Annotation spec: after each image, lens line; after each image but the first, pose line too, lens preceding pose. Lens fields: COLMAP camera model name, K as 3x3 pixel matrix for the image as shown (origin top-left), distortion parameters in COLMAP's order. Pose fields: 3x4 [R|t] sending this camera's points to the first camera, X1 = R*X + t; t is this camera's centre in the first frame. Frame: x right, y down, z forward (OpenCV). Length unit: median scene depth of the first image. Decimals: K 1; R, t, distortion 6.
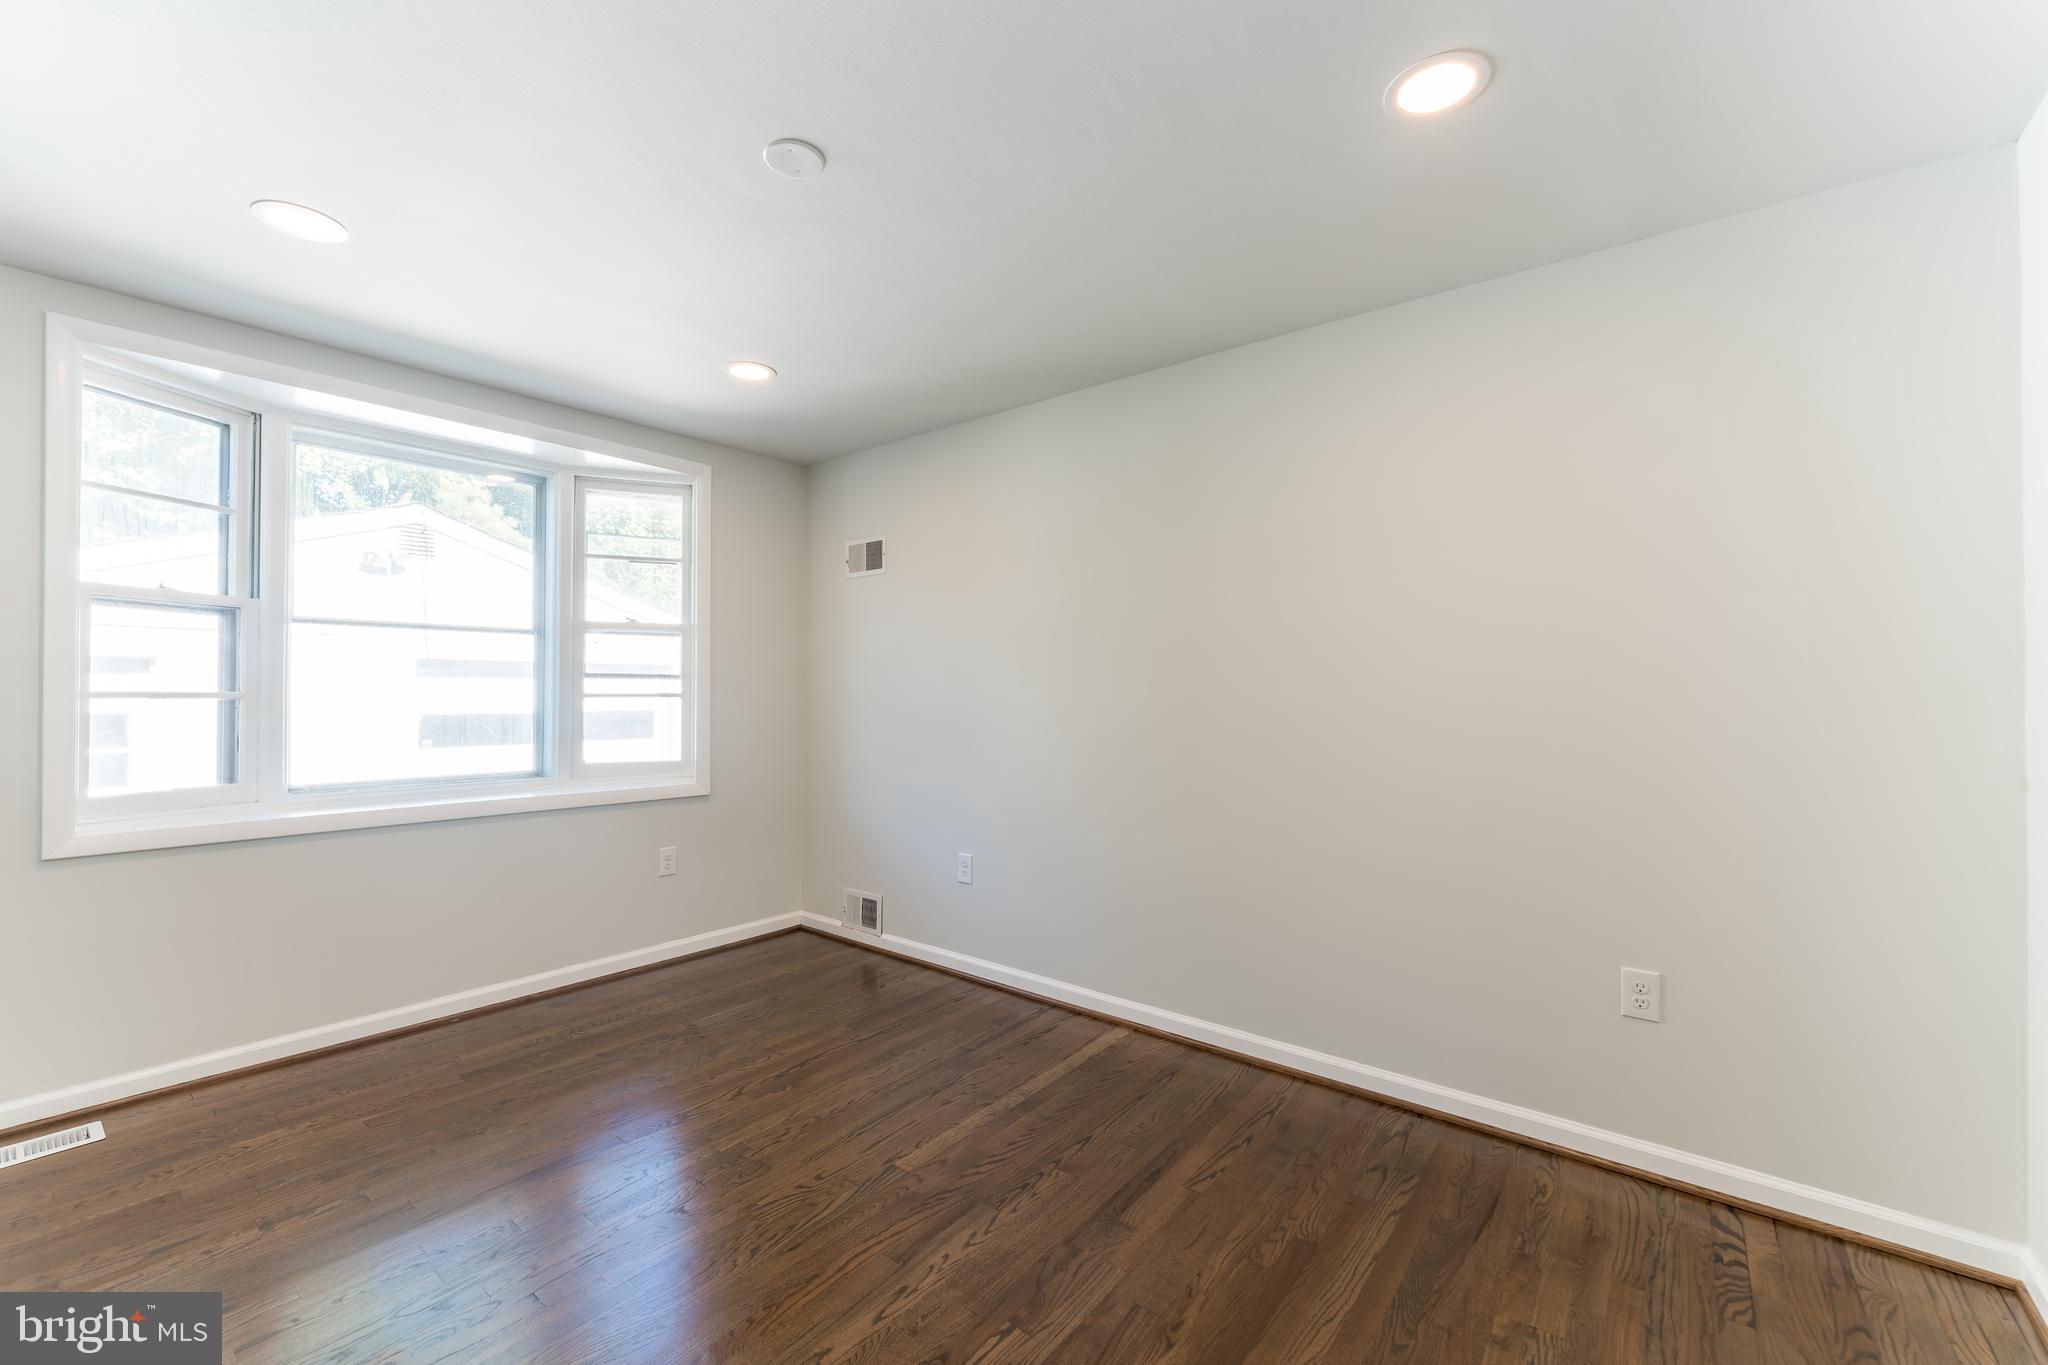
lens RADIAL K [[834.2, 0, 1018.3], [0, 834.2, 685.1], [0, 0, 1]] dist [-0.002144, -0.000233]
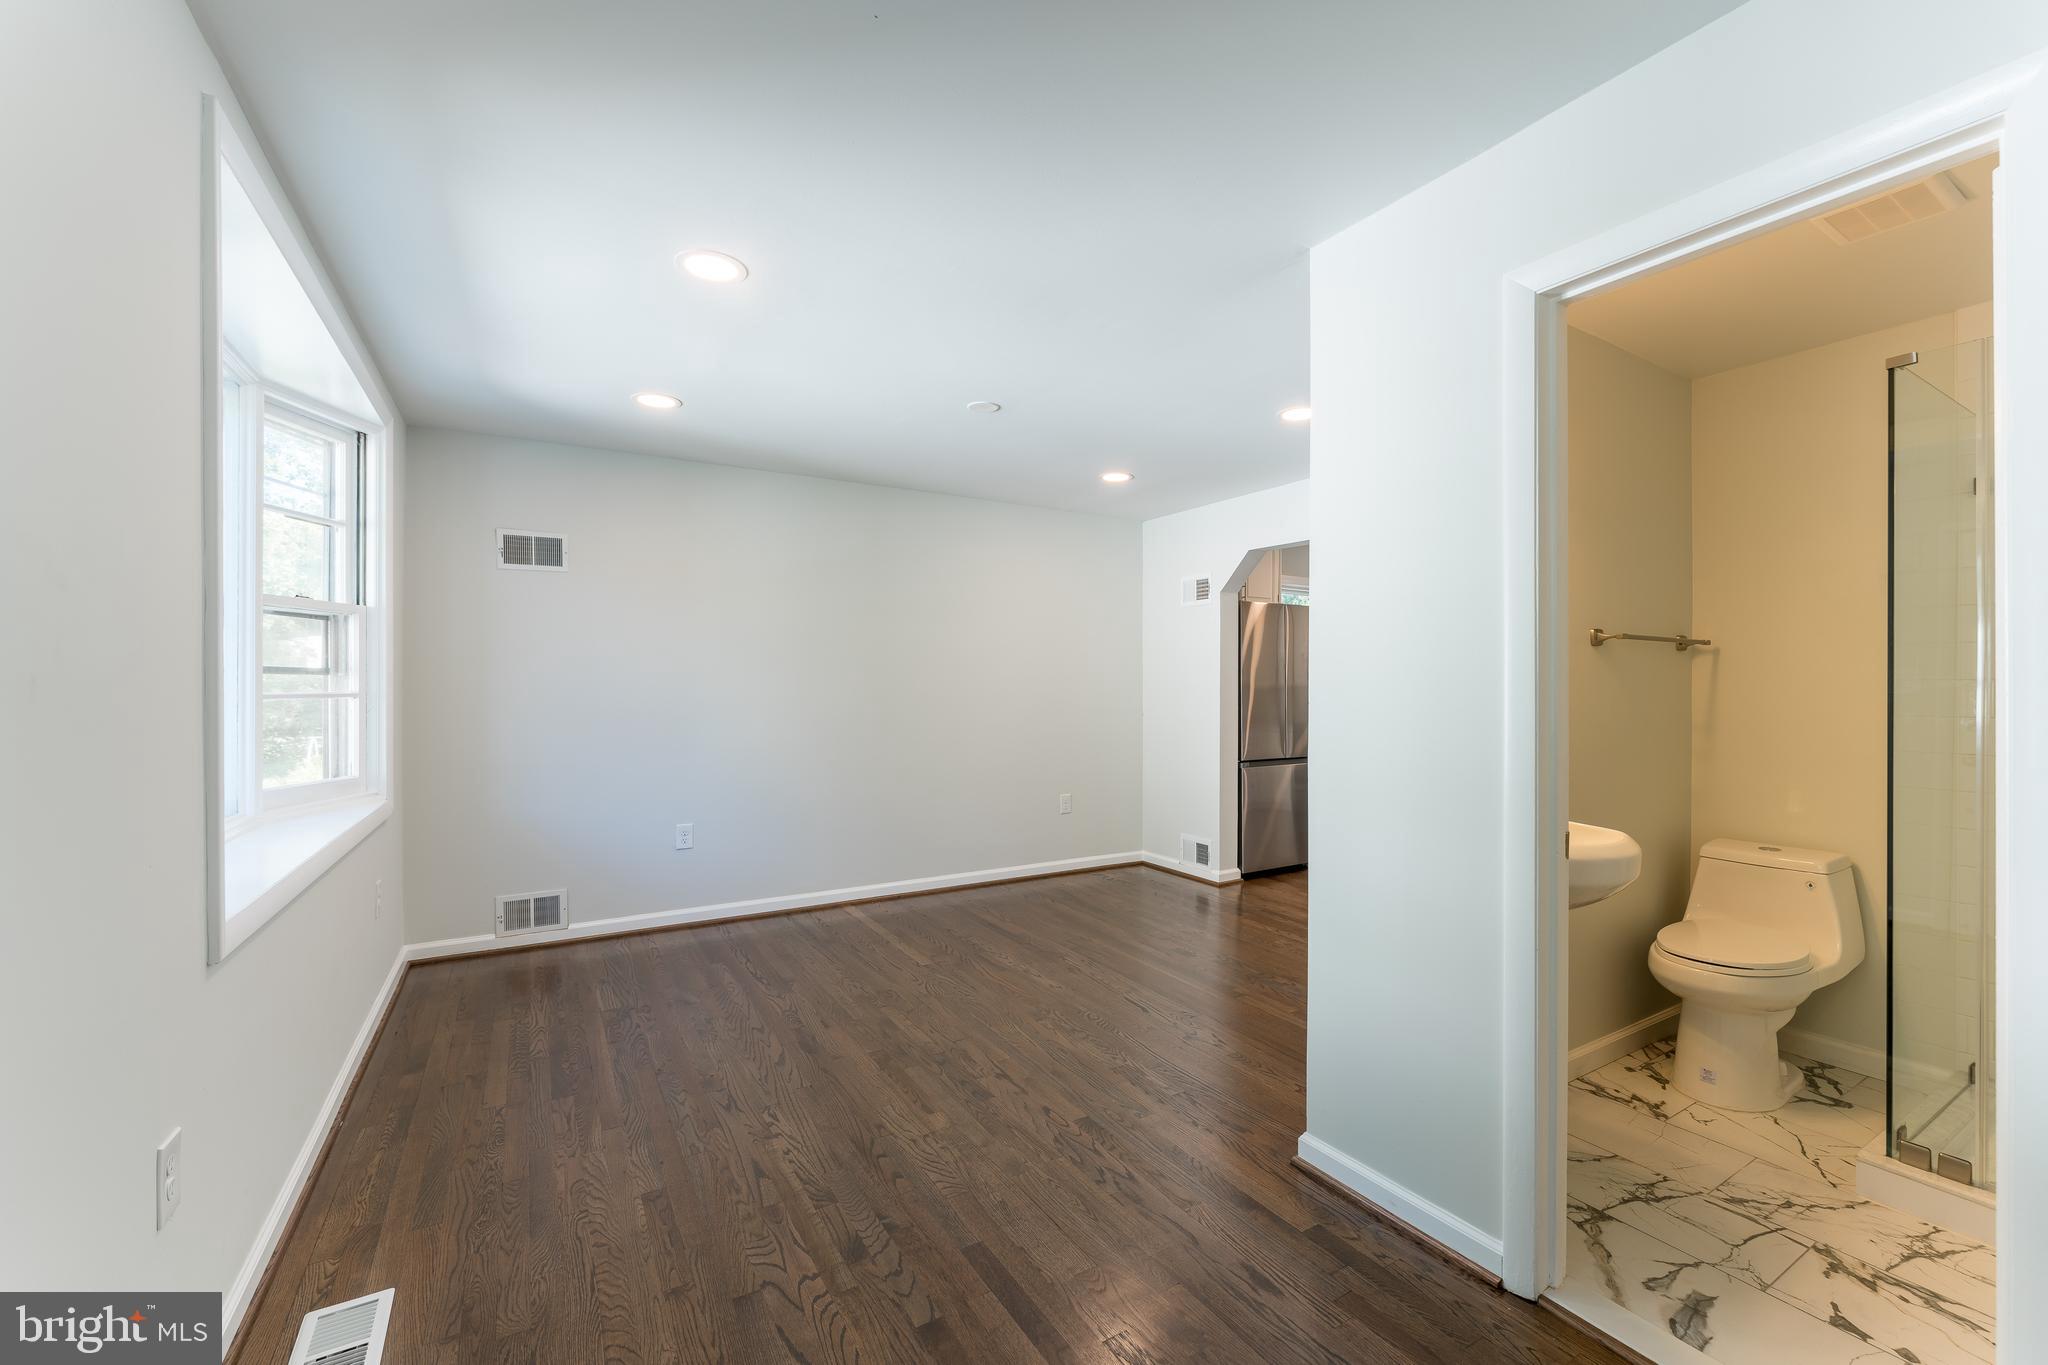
lens RADIAL K [[834.2, 0, 1032.6], [0, 834.2, 684.9], [0, 0, 1]] dist [-0.002144, -0.000233]
pose [[0.340477, -0.003176, 0.940247, -1.191337], [-0.005531, 0.999970, 0.005381, -0.006948], [-0.940236, -0.007033, 0.340450, 0.150180]]
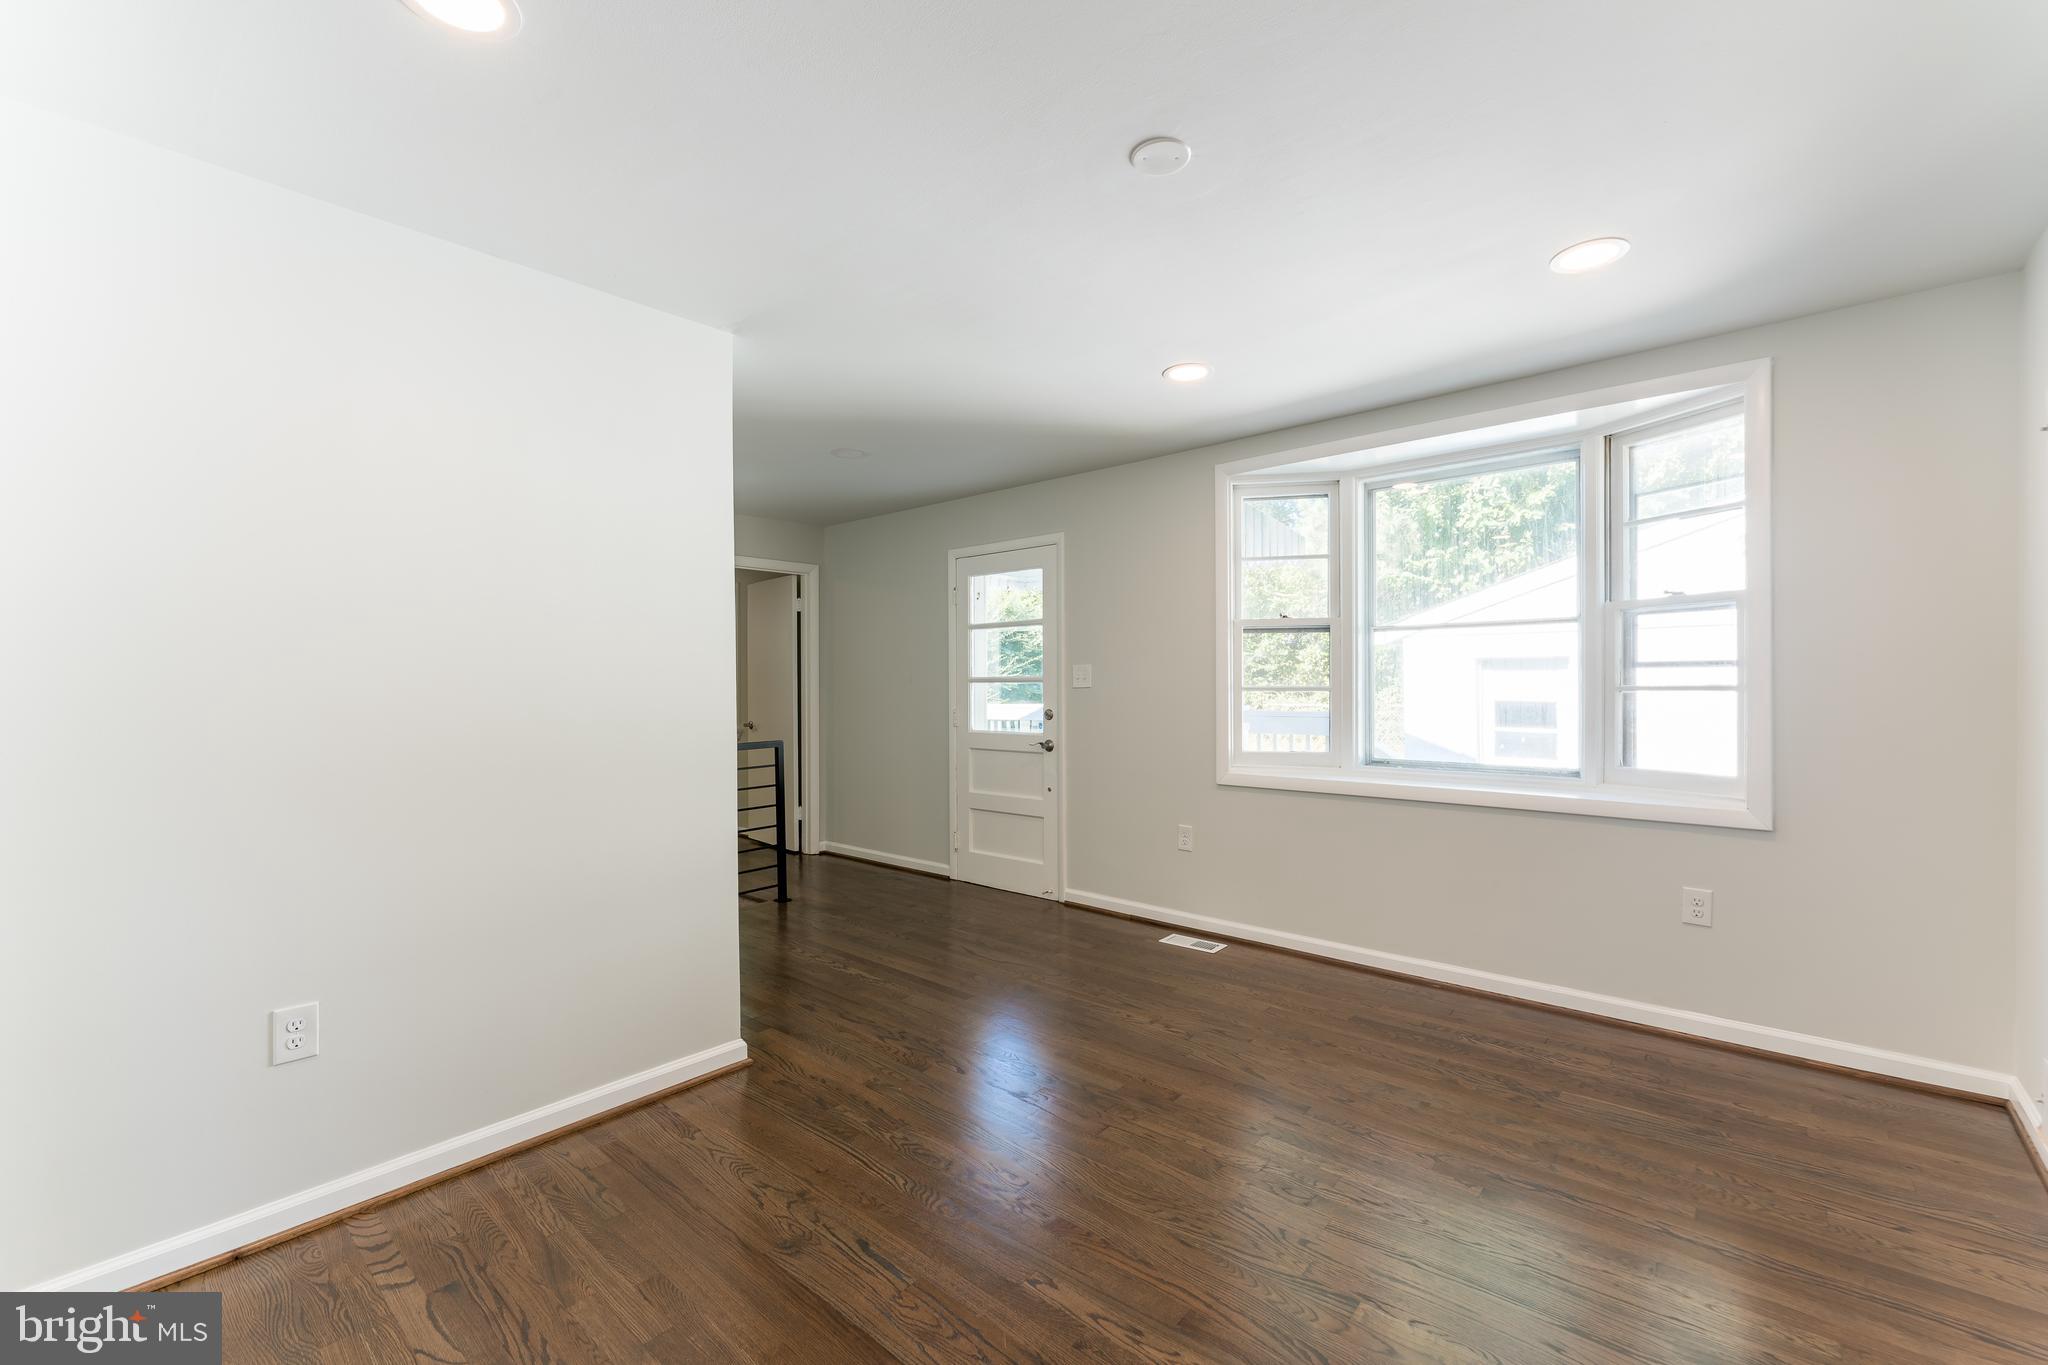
lens RADIAL K [[834.2, 0, 1027.1], [0, 834.2, 690.0], [0, 0, 1]] dist [-0.002144, -0.000233]
pose [[-0.040140, 0.000362, -0.999194, 0.441697], [0.012880, 0.999917, -0.000155, 0.007570], [0.999111, -0.012876, -0.040141, 0.518667]]
